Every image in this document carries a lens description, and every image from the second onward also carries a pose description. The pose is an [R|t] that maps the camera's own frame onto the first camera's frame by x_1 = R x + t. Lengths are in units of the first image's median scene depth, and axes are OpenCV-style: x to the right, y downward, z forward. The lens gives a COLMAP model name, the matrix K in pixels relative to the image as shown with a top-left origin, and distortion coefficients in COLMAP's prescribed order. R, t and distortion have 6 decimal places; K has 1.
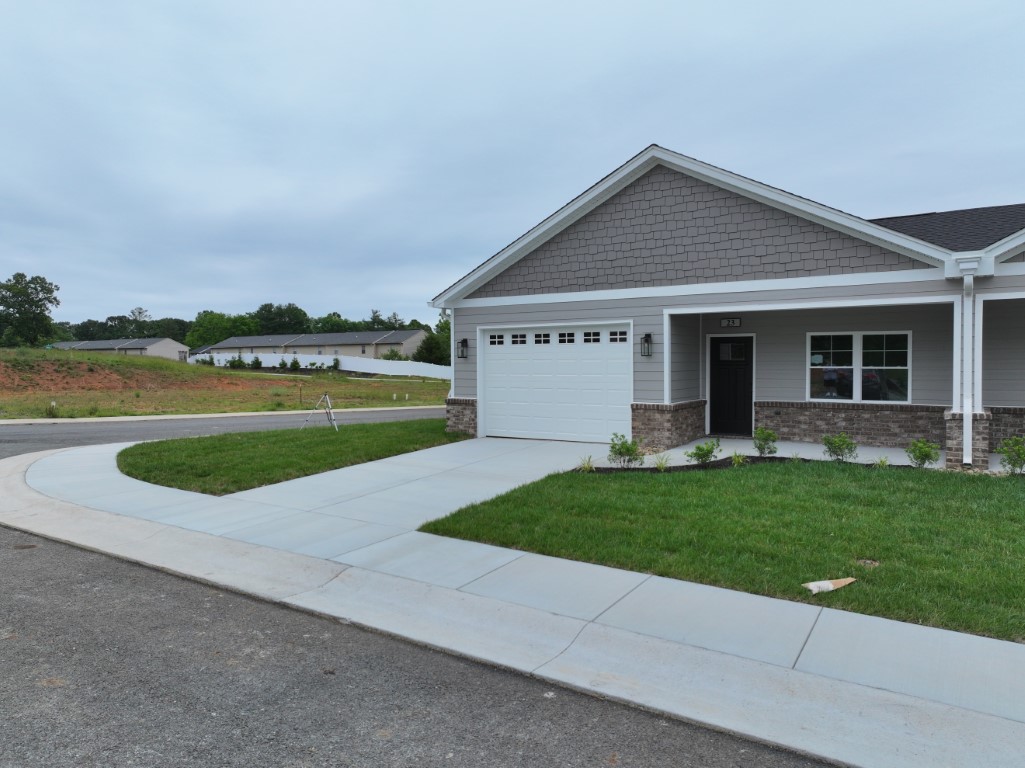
lens RADIAL K [[718.2, 0, 512.5], [0, 718.2, 384.0], [0, 0, 1]] dist [0.006438, 0.003736]
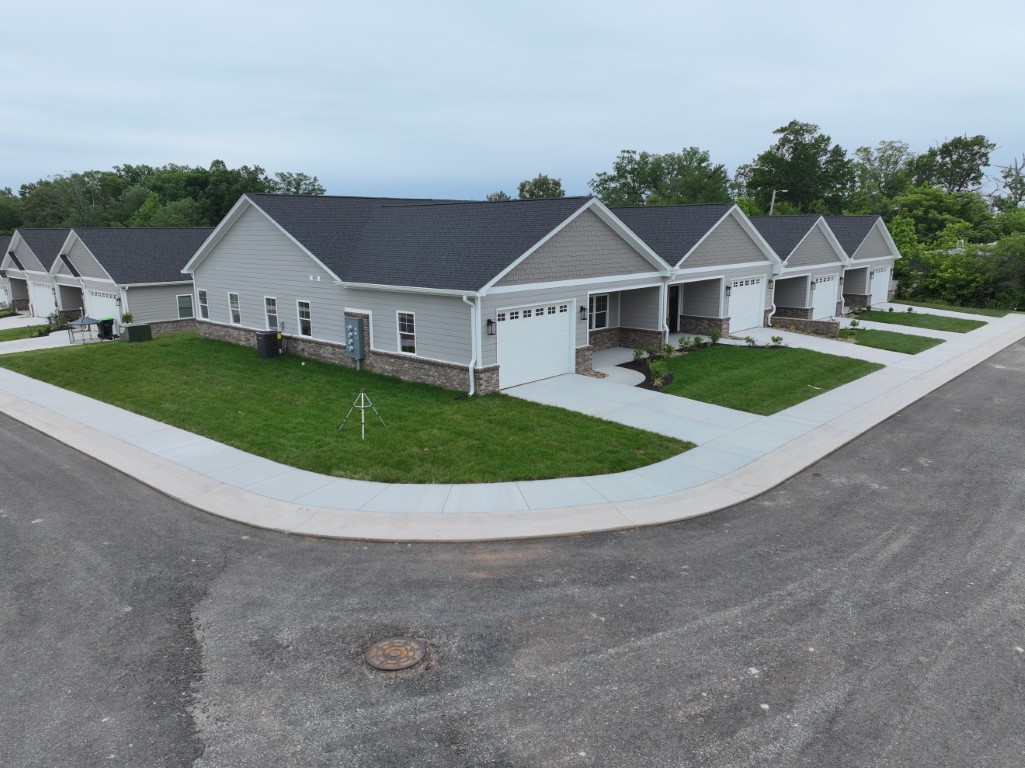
lens RADIAL K [[709.4, 0, 512.5], [0, 709.4, 384.0], [0, 0, 1]] dist [0.011518, 0.001319]
pose [[0.170714, -0.206028, 0.963540, -1.436075], [0.038105, 0.978544, 0.202484, -0.226621], [-0.984583, 0.002149, 0.174902, 0.830638]]
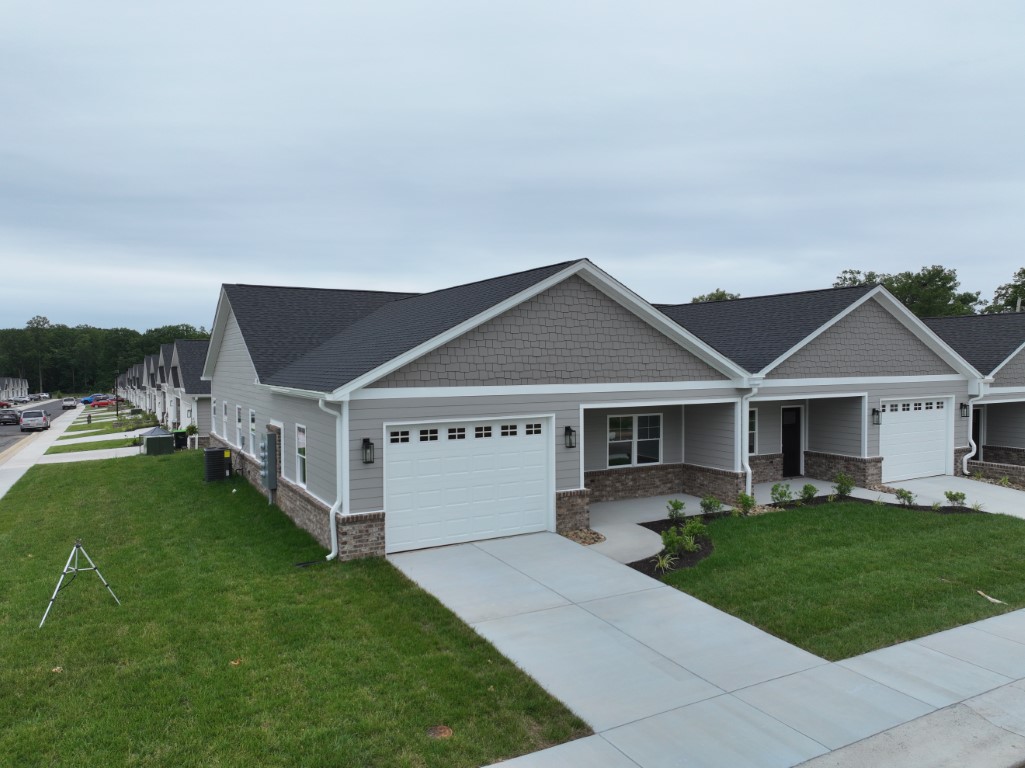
lens RADIAL K [[718.2, 0, 512.5], [0, 718.2, 384.0], [0, 0, 1]] dist [0.006438, 0.003736]
pose [[0.460805, -0.023537, 0.887189, -0.780448], [0.028451, 0.999526, 0.011739, -0.143319], [-0.887045, 0.019832, 0.461256, 0.546031]]
